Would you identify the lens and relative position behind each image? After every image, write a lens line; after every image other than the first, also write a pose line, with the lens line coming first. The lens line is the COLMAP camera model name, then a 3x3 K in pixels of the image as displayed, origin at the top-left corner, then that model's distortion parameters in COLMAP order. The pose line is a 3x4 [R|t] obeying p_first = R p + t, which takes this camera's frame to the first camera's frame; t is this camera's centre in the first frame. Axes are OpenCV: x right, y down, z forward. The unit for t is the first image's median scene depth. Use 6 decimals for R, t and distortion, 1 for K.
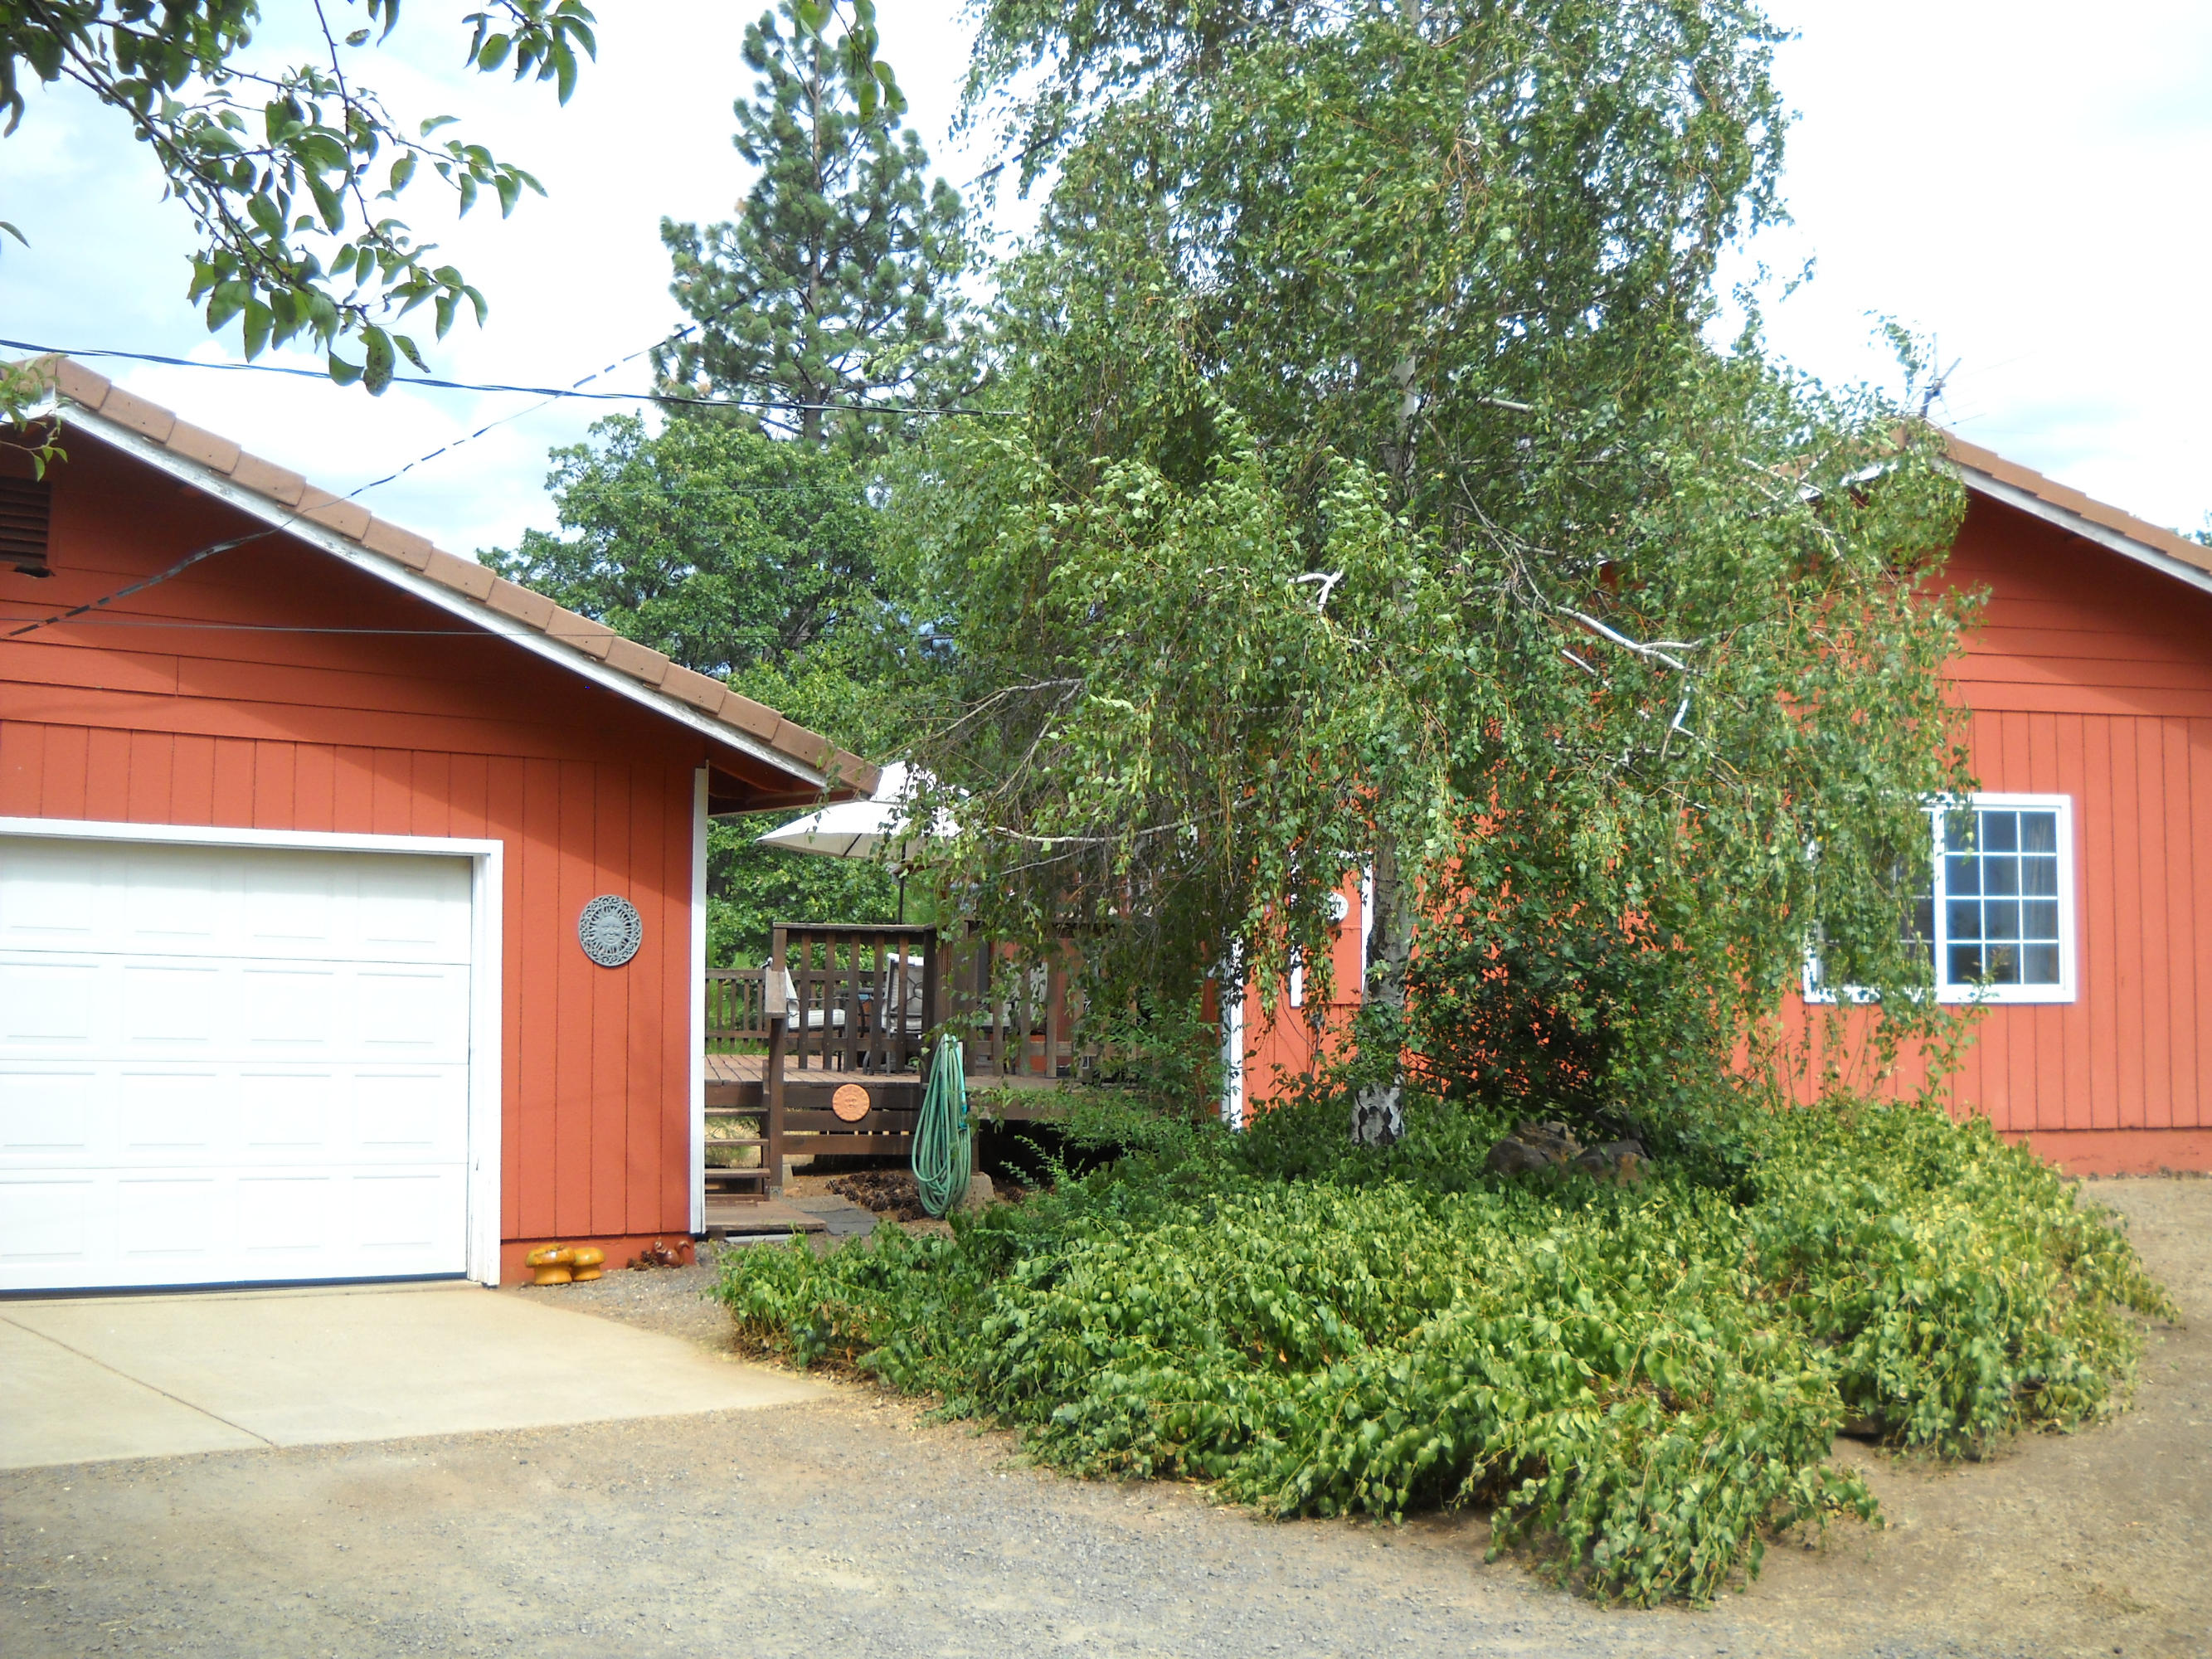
lens RADIAL K [[2429.0, 0, 1106.0], [0, 2429.0, 829.5], [0, 0, 1]] dist [-0.161125, 0.000203]
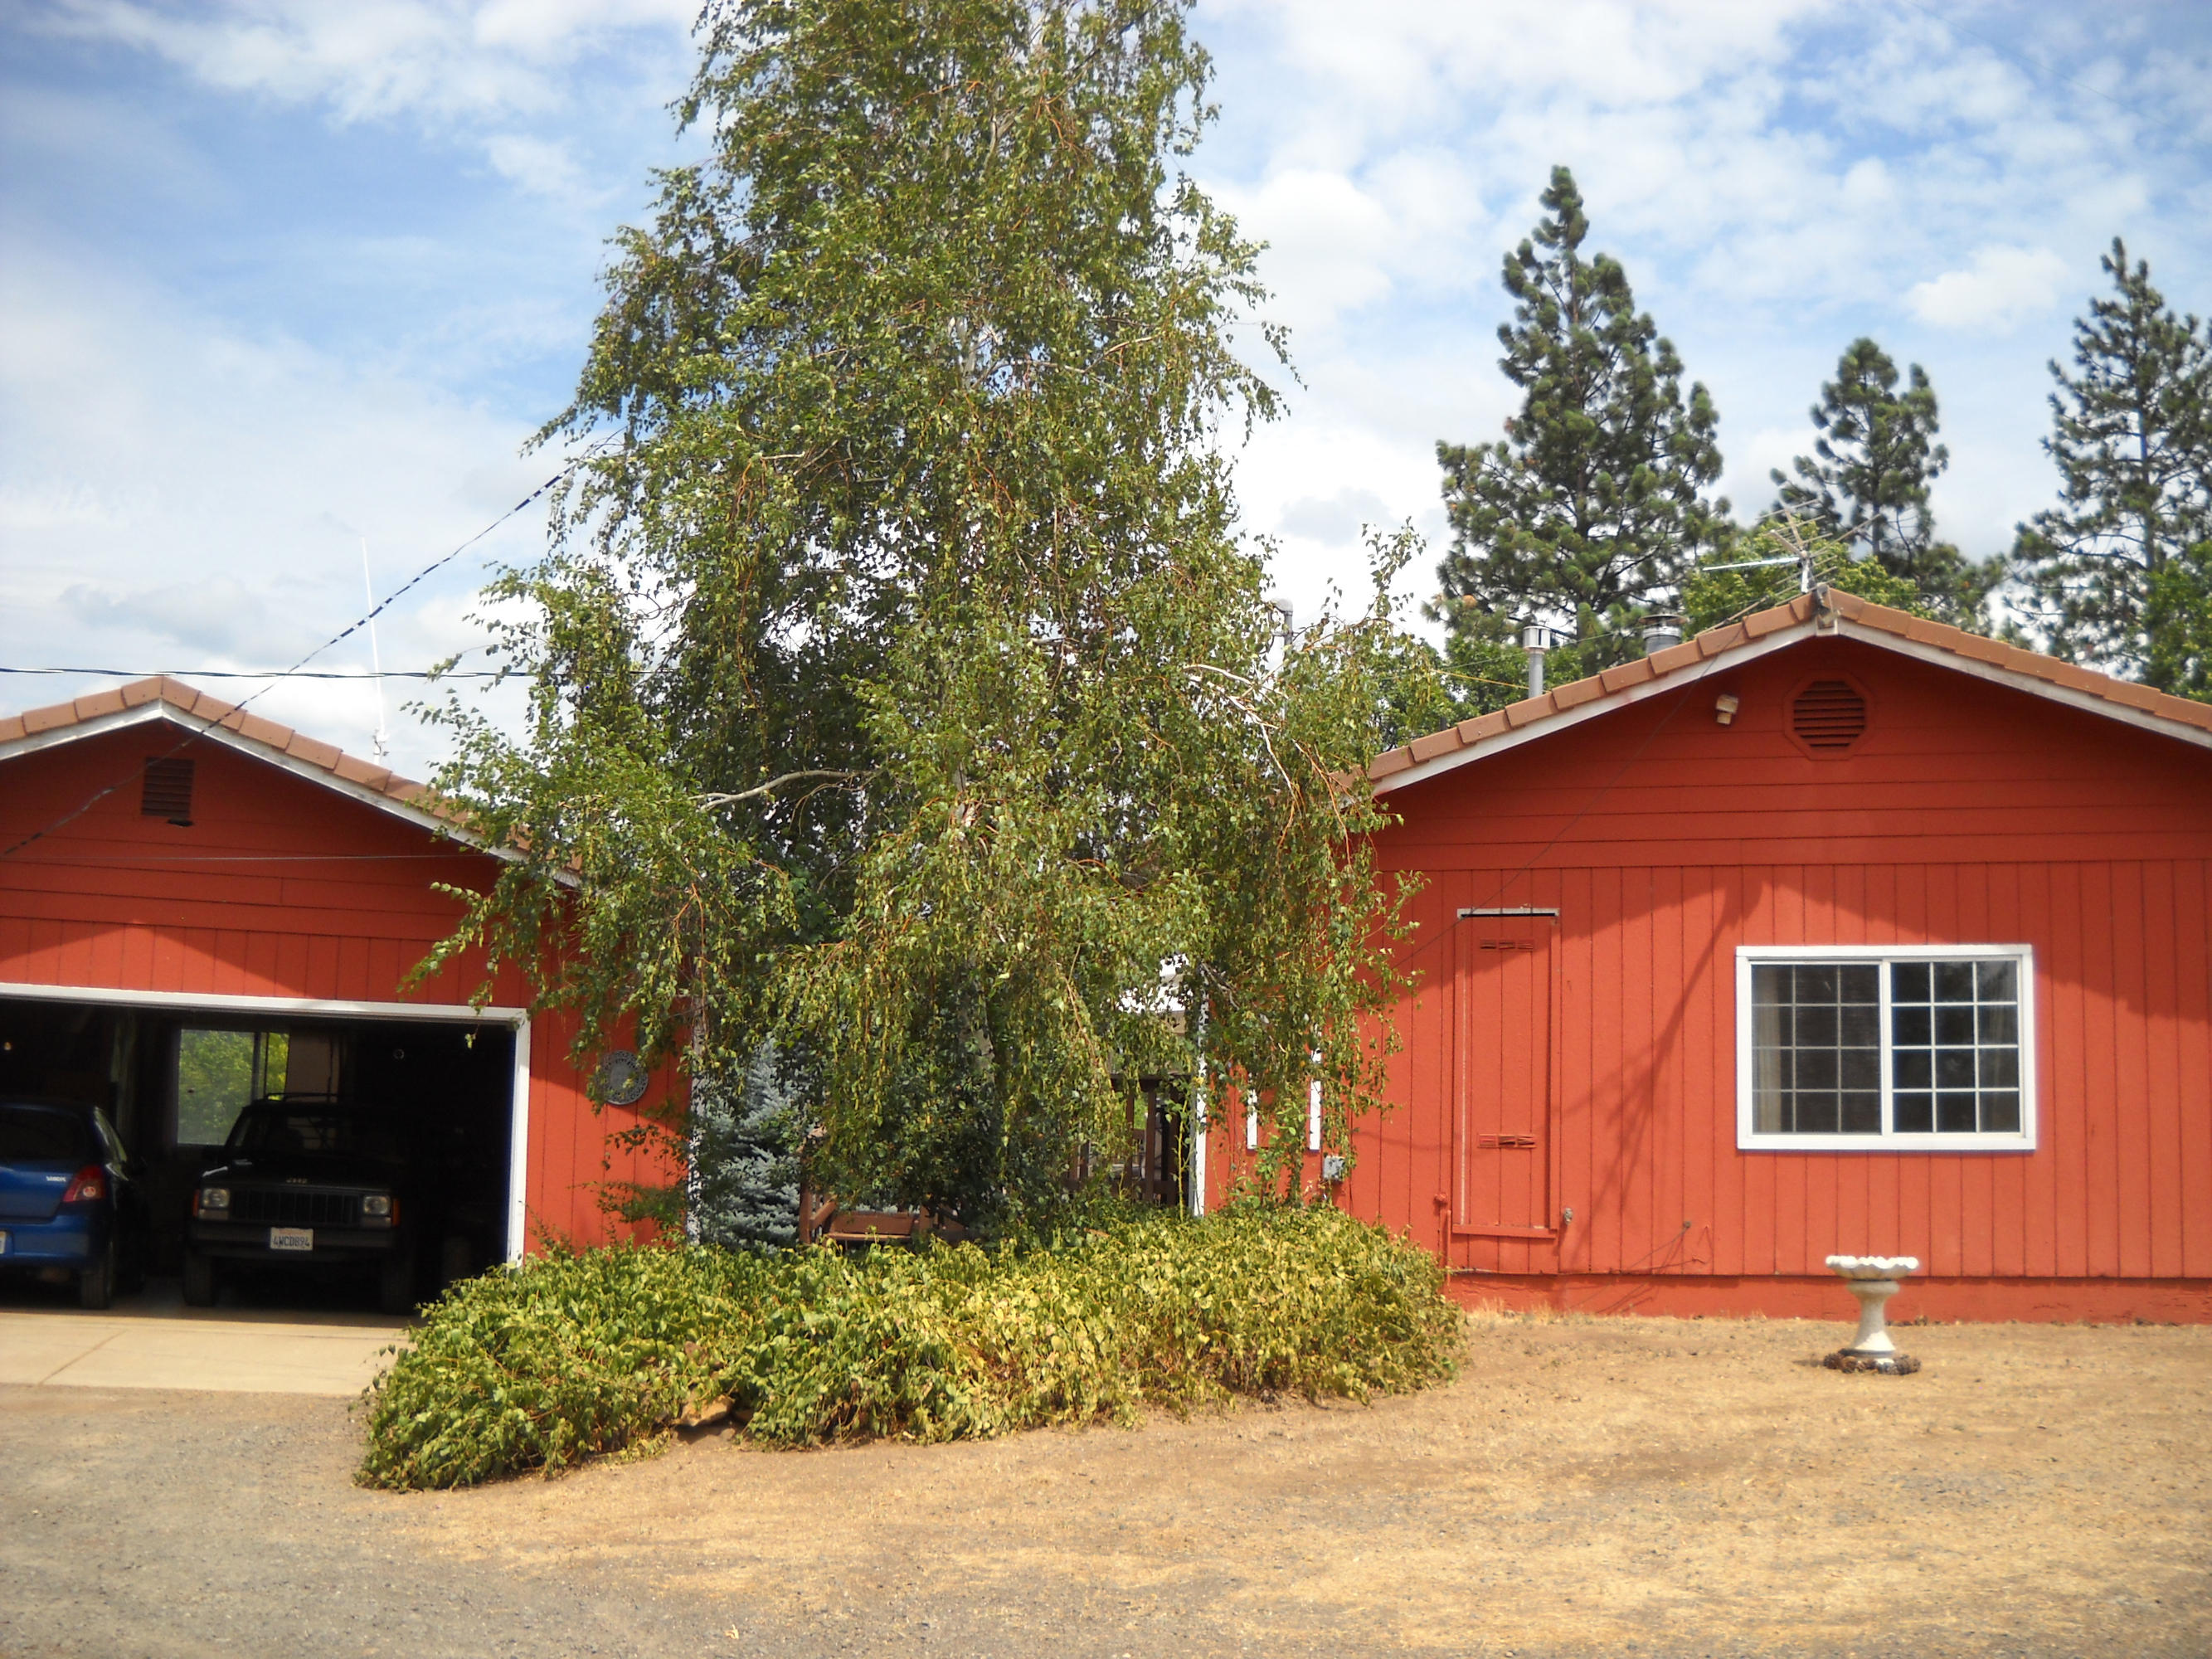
lens RADIAL K [[2413.1, 0, 1113.2], [0, 2413.1, 911.8], [0, 0, 1]] dist [-0.238880, -0.001569]
pose [[0.921193, -0.030964, -0.387871, 0.431740], [0.011738, 0.998586, -0.051841, 0.018248], [0.388928, 0.043203, 0.920255, -0.068155]]
